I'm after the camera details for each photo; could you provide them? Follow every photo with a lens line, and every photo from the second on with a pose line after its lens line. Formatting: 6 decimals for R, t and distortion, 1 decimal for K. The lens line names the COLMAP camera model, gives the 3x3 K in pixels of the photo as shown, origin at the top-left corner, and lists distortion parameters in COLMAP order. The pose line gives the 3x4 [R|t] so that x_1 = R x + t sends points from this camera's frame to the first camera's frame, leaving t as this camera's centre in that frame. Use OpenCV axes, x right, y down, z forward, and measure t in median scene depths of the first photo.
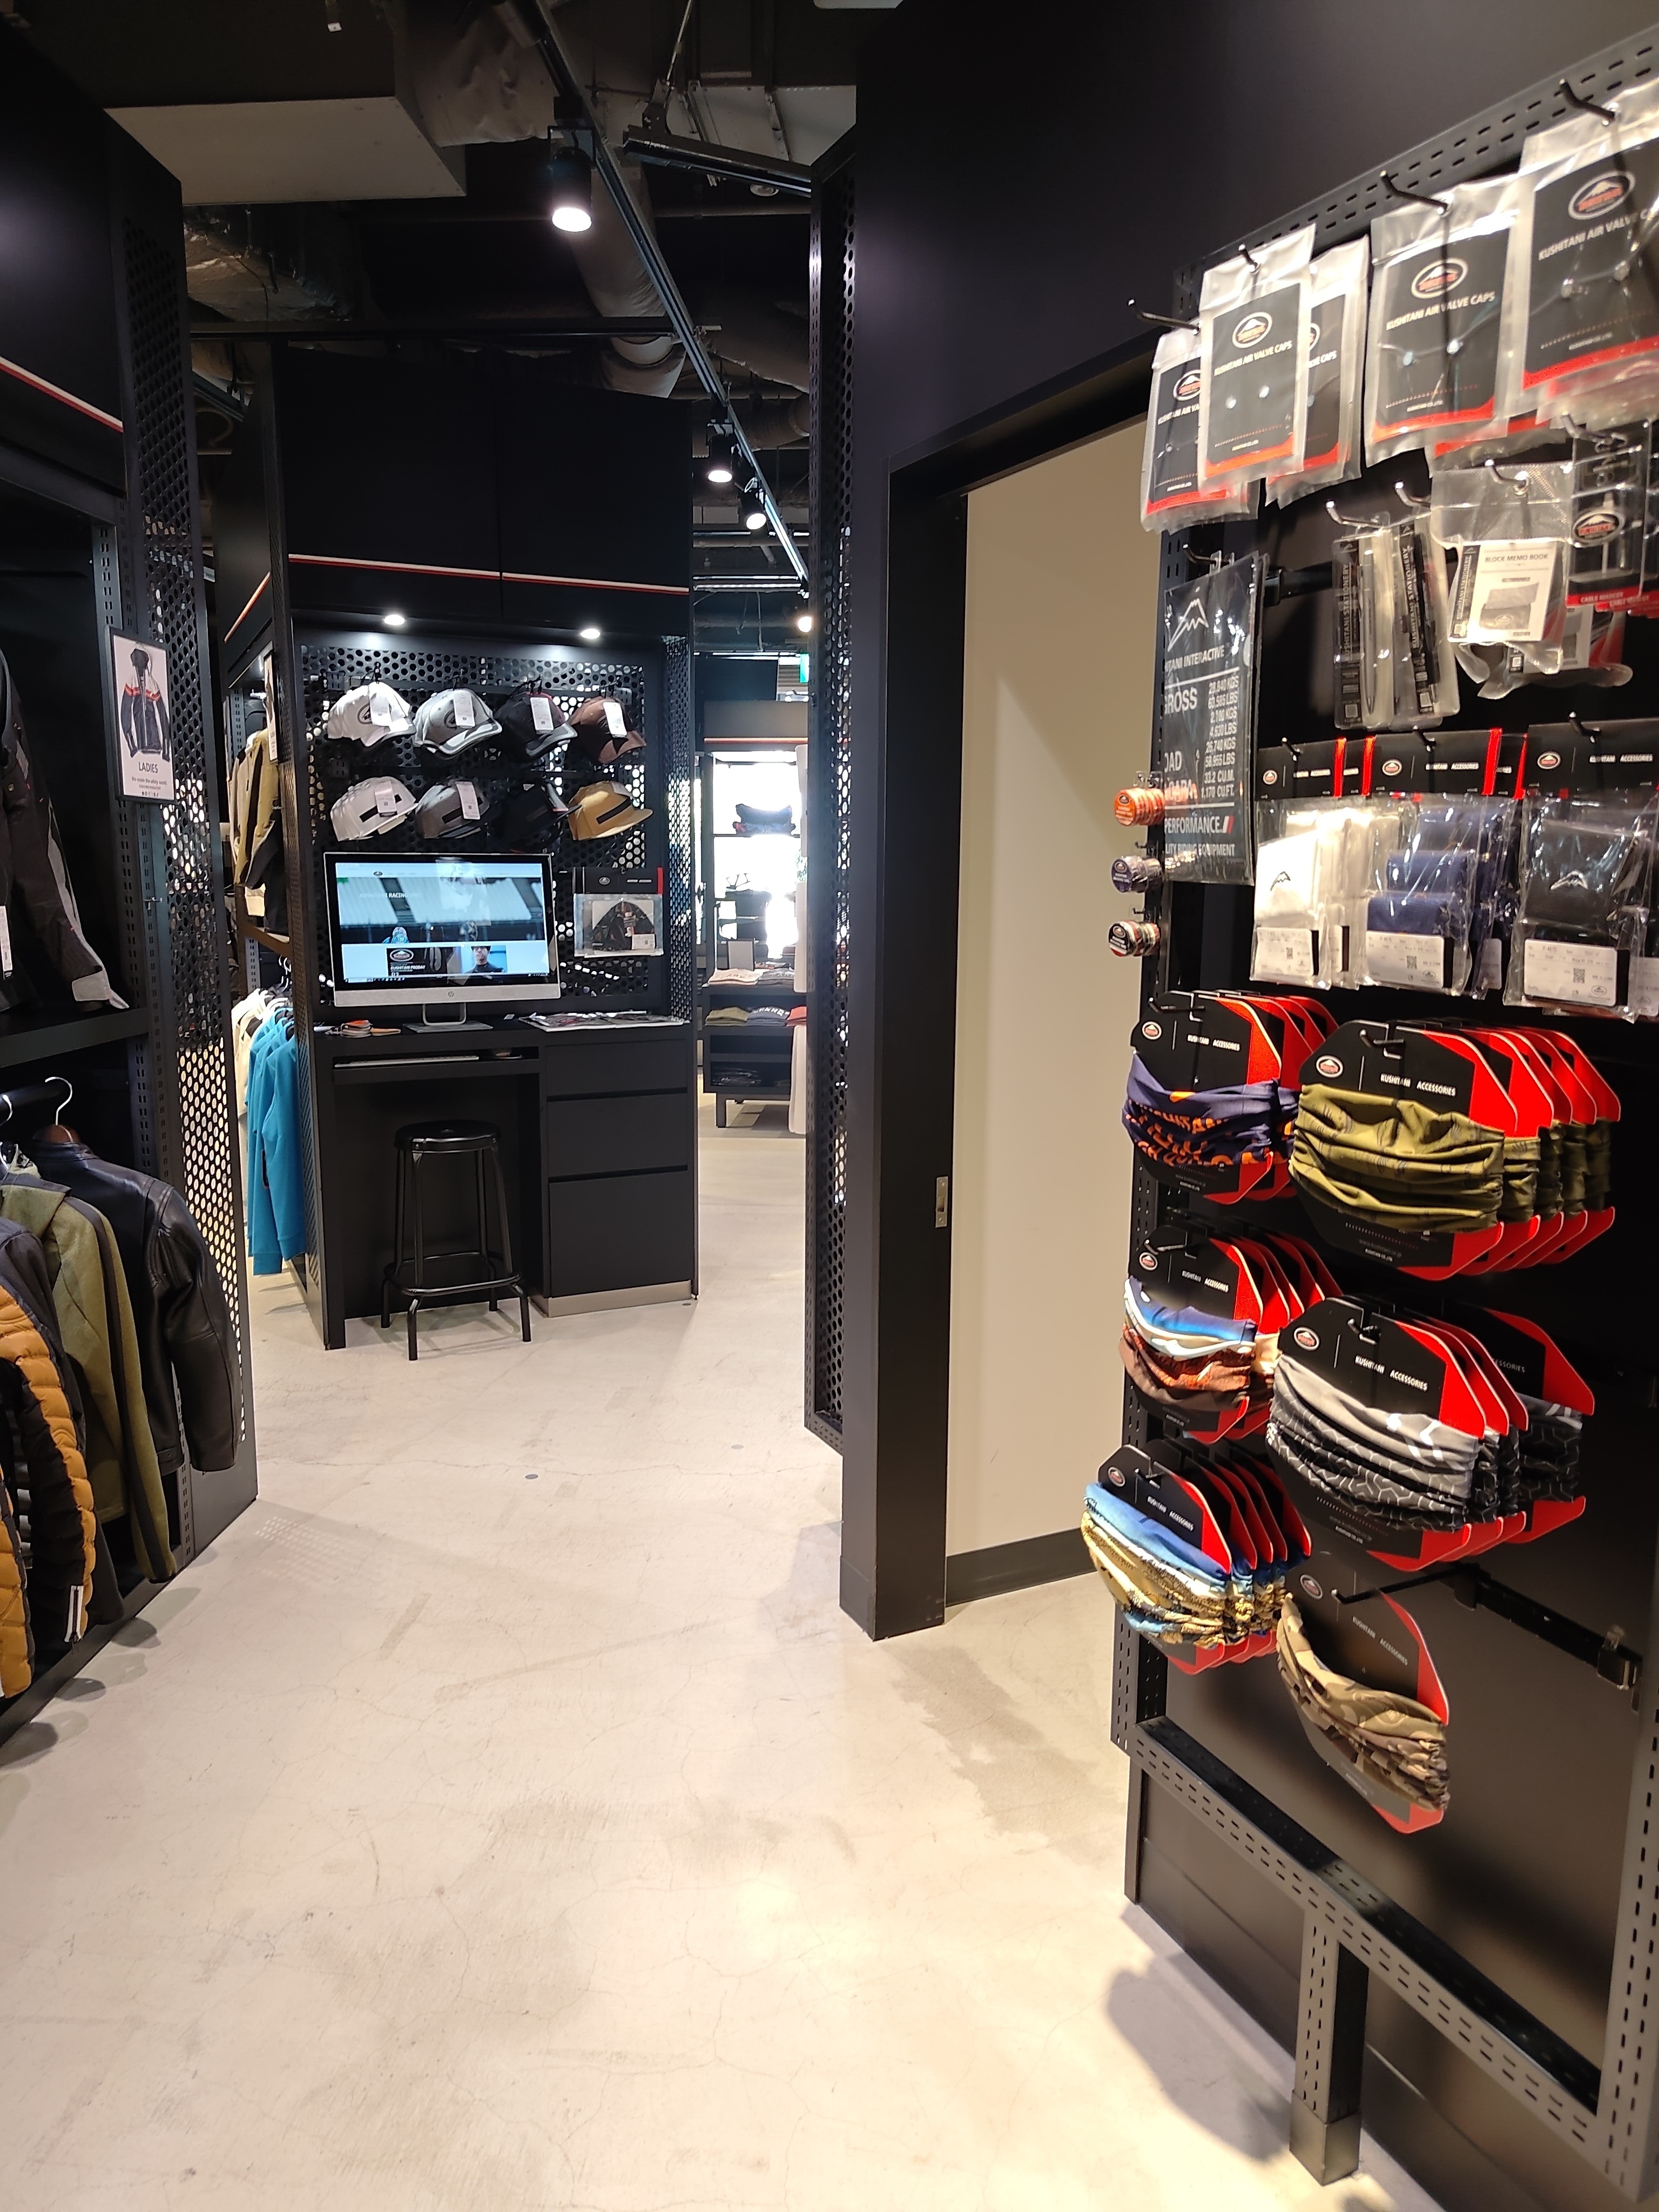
lens RADIAL K [[1487.4, 0, 818.2], [0, 1487.4, 1100.6], [0, 0, 1]] dist [0.048847, -0.044827]
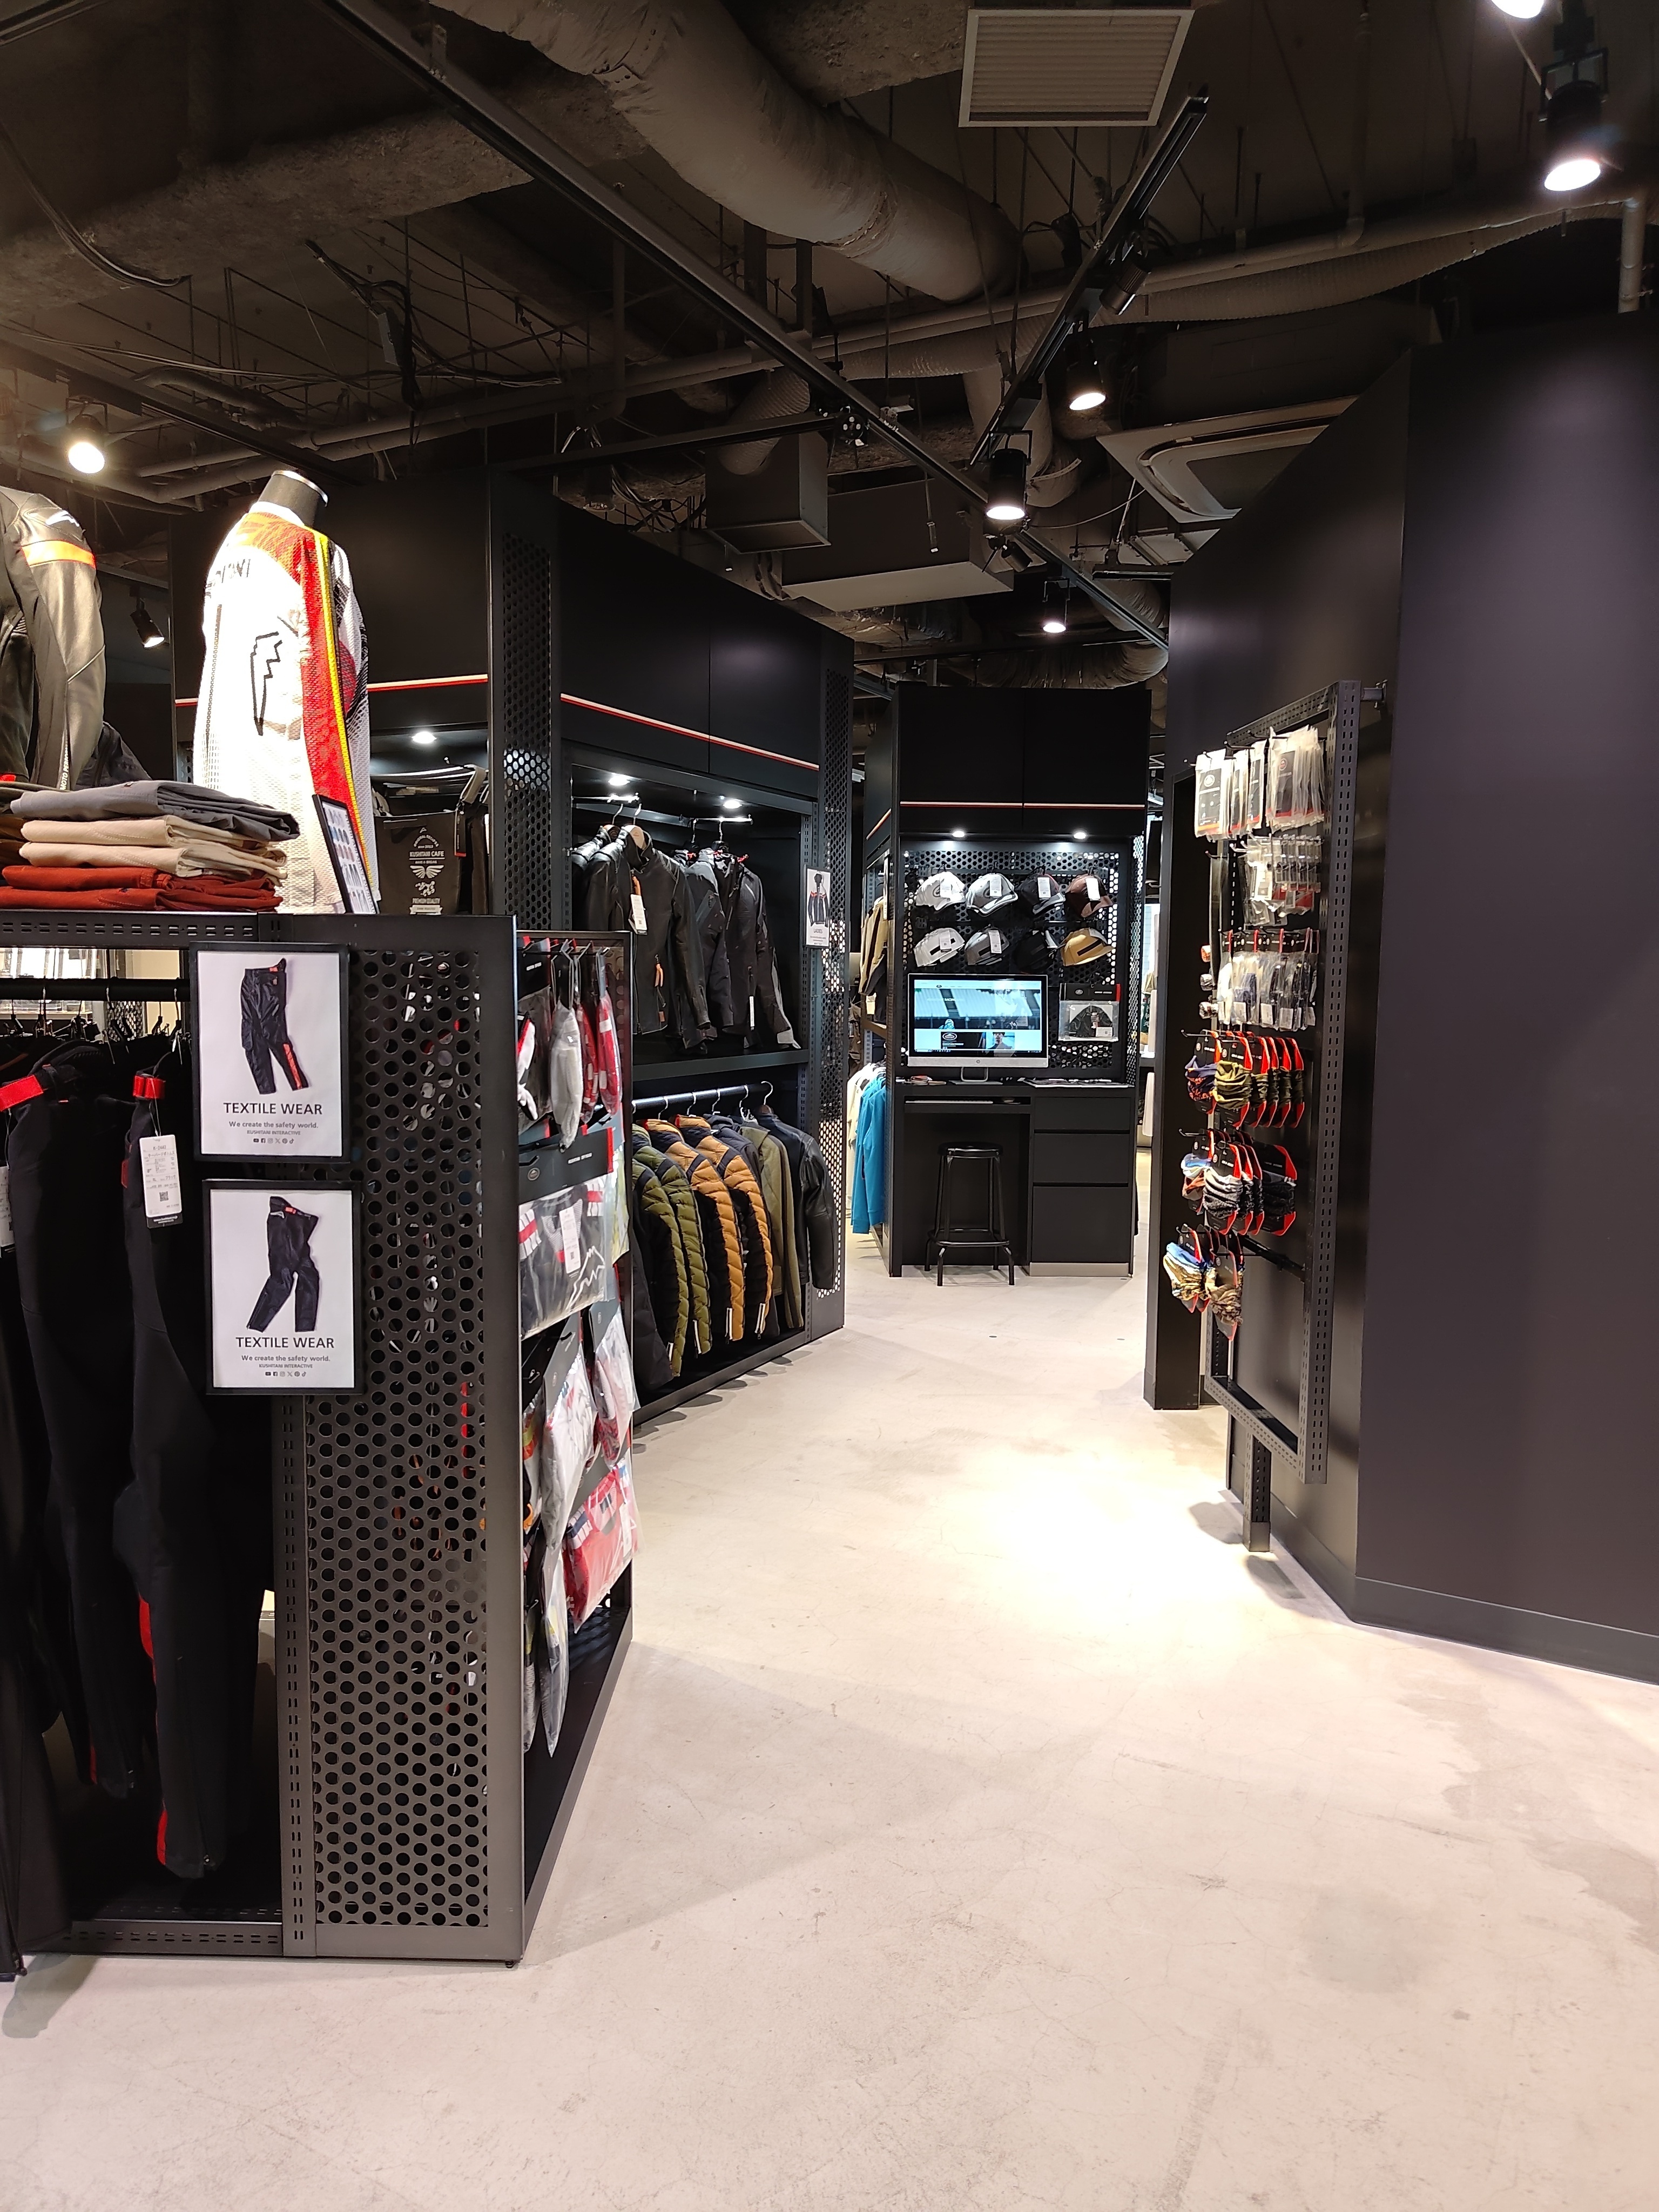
lens RADIAL K [[1487.4, 0, 818.2], [0, 1487.4, 1100.6], [0, 0, 1]] dist [0.048847, -0.044827]
pose [[0.919141, 0.039605, -0.391933, 0.225677], [-0.071324, 0.995221, -0.066700, 0.089963], [0.387418, 0.089261, 0.917573, -0.529773]]
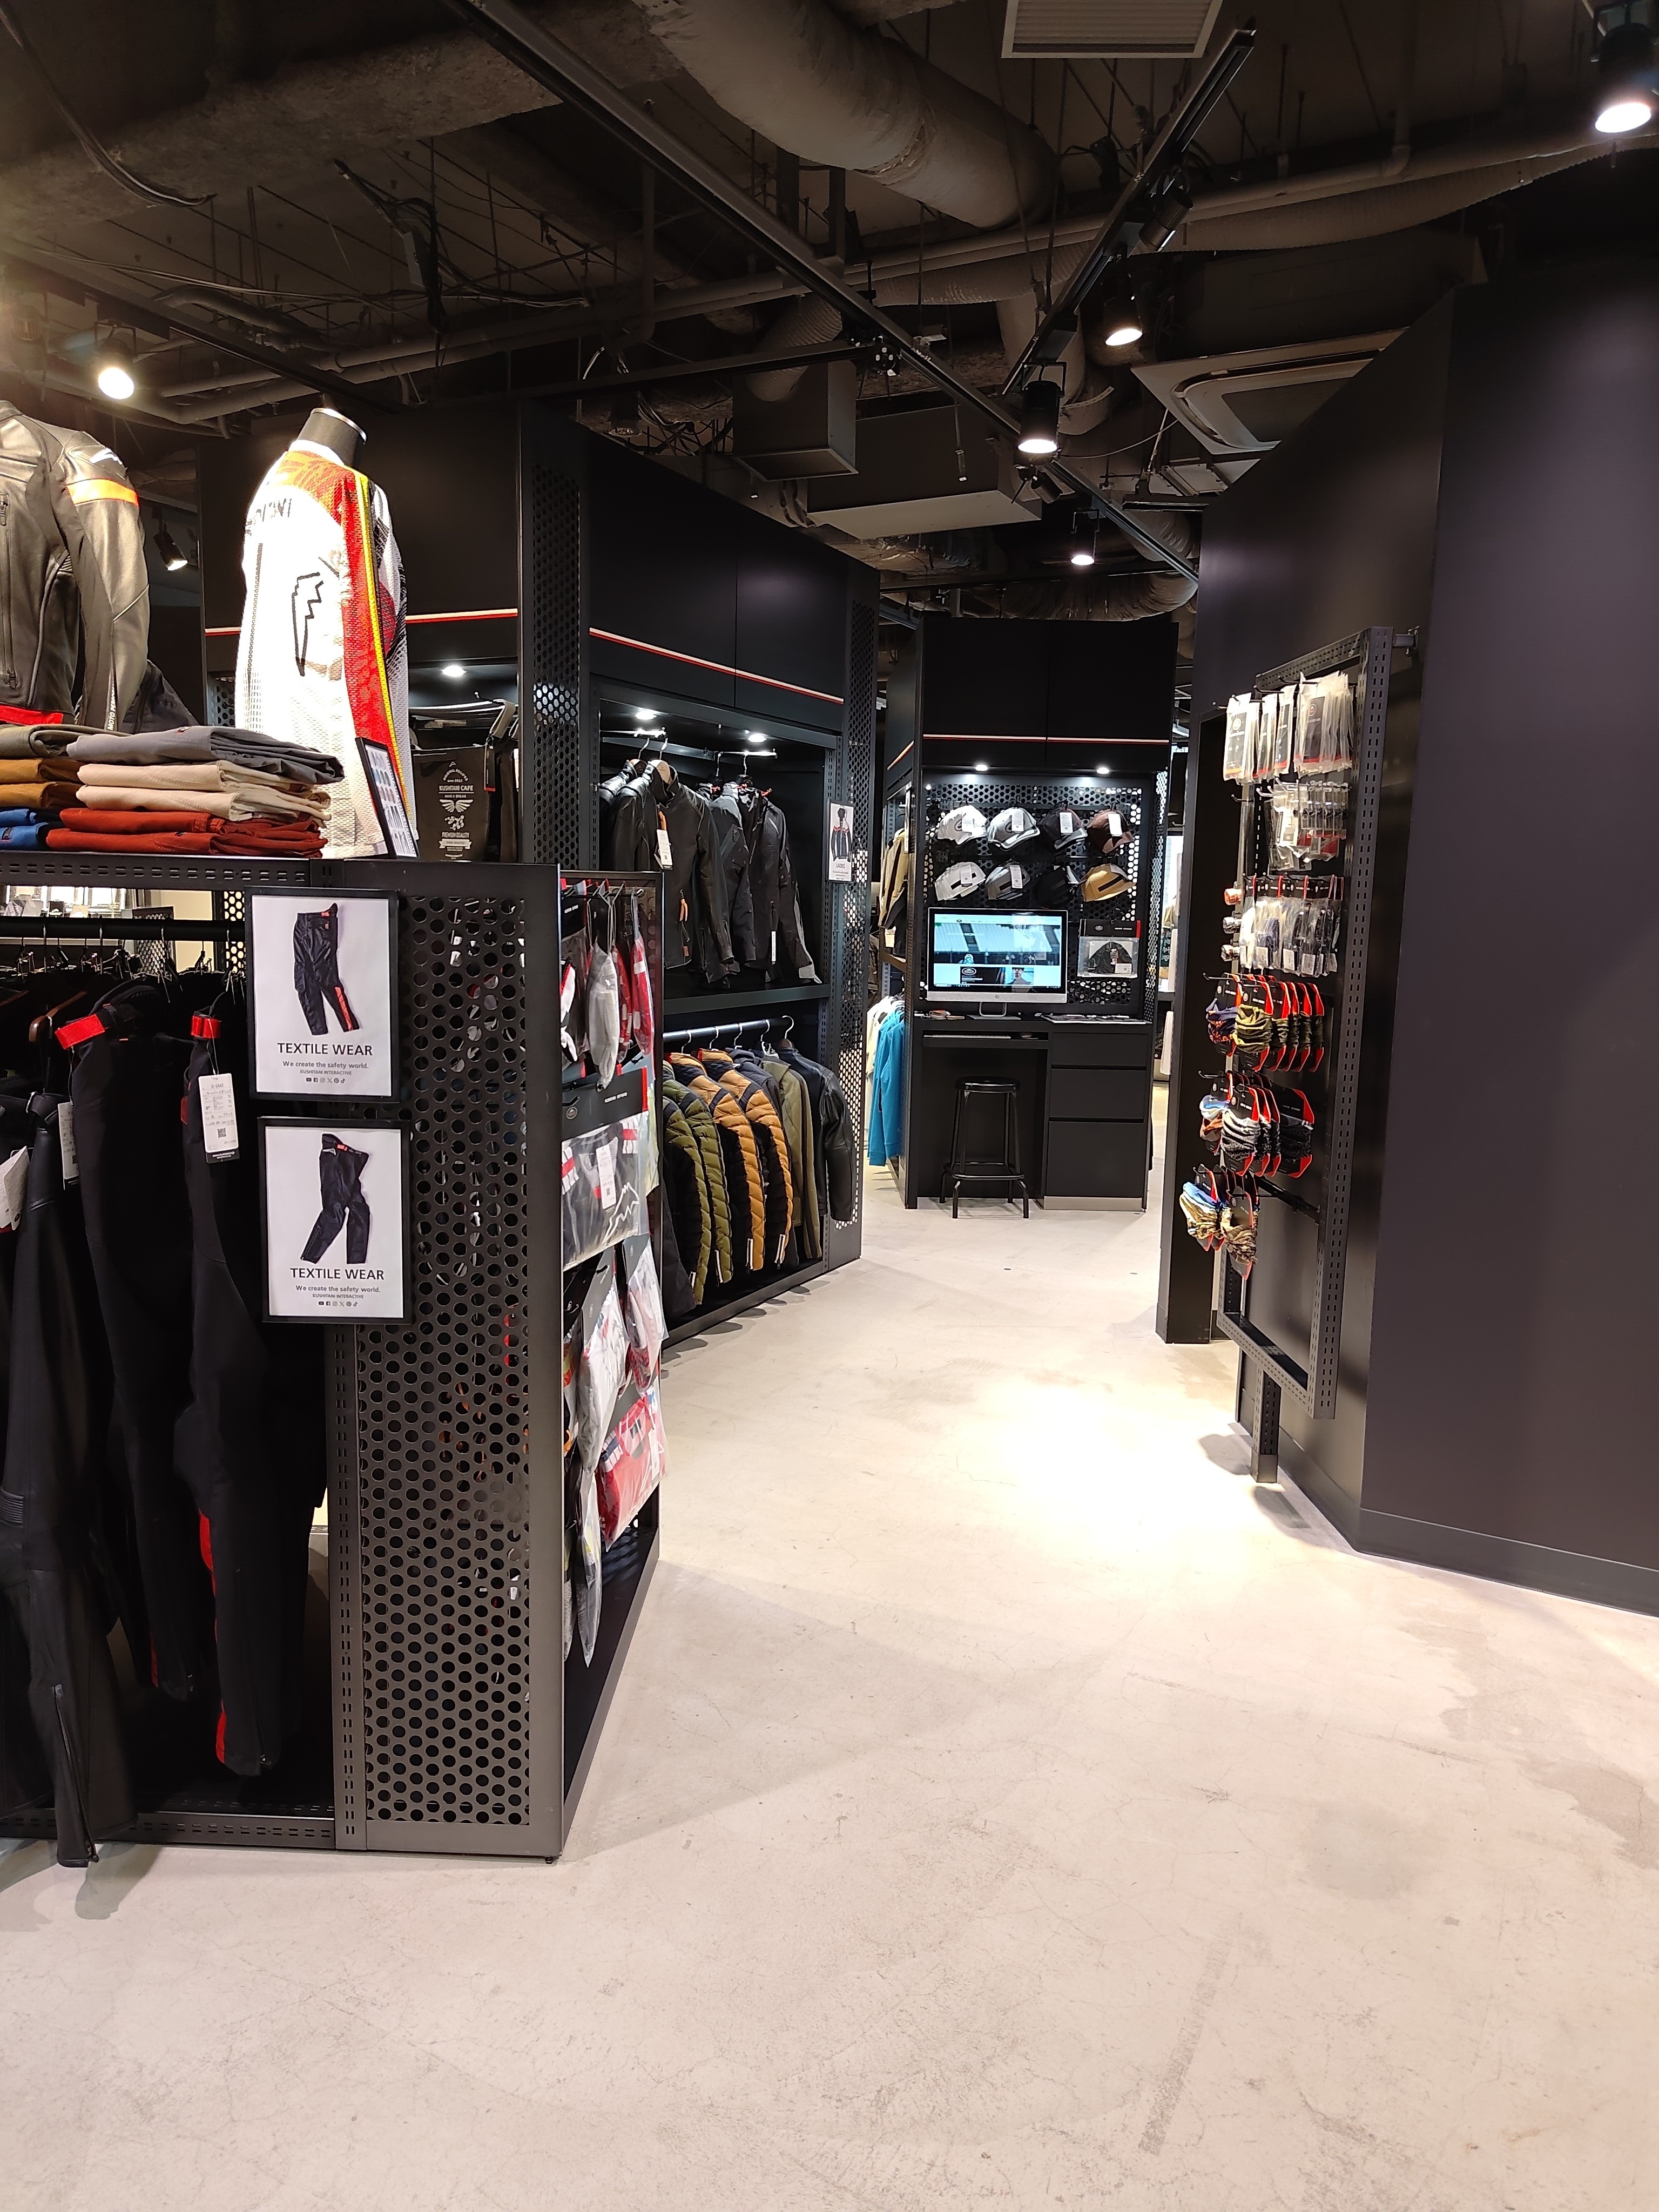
lens RADIAL K [[1487.4, 0, 818.2], [0, 1487.4, 1100.6], [0, 0, 1]] dist [0.048847, -0.044827]
pose [[0.915159, 0.069602, -0.397040, 0.224610], [-0.083400, 0.996361, -0.017570, 0.085386], [0.394372, 0.049192, 0.917633, -0.545166]]
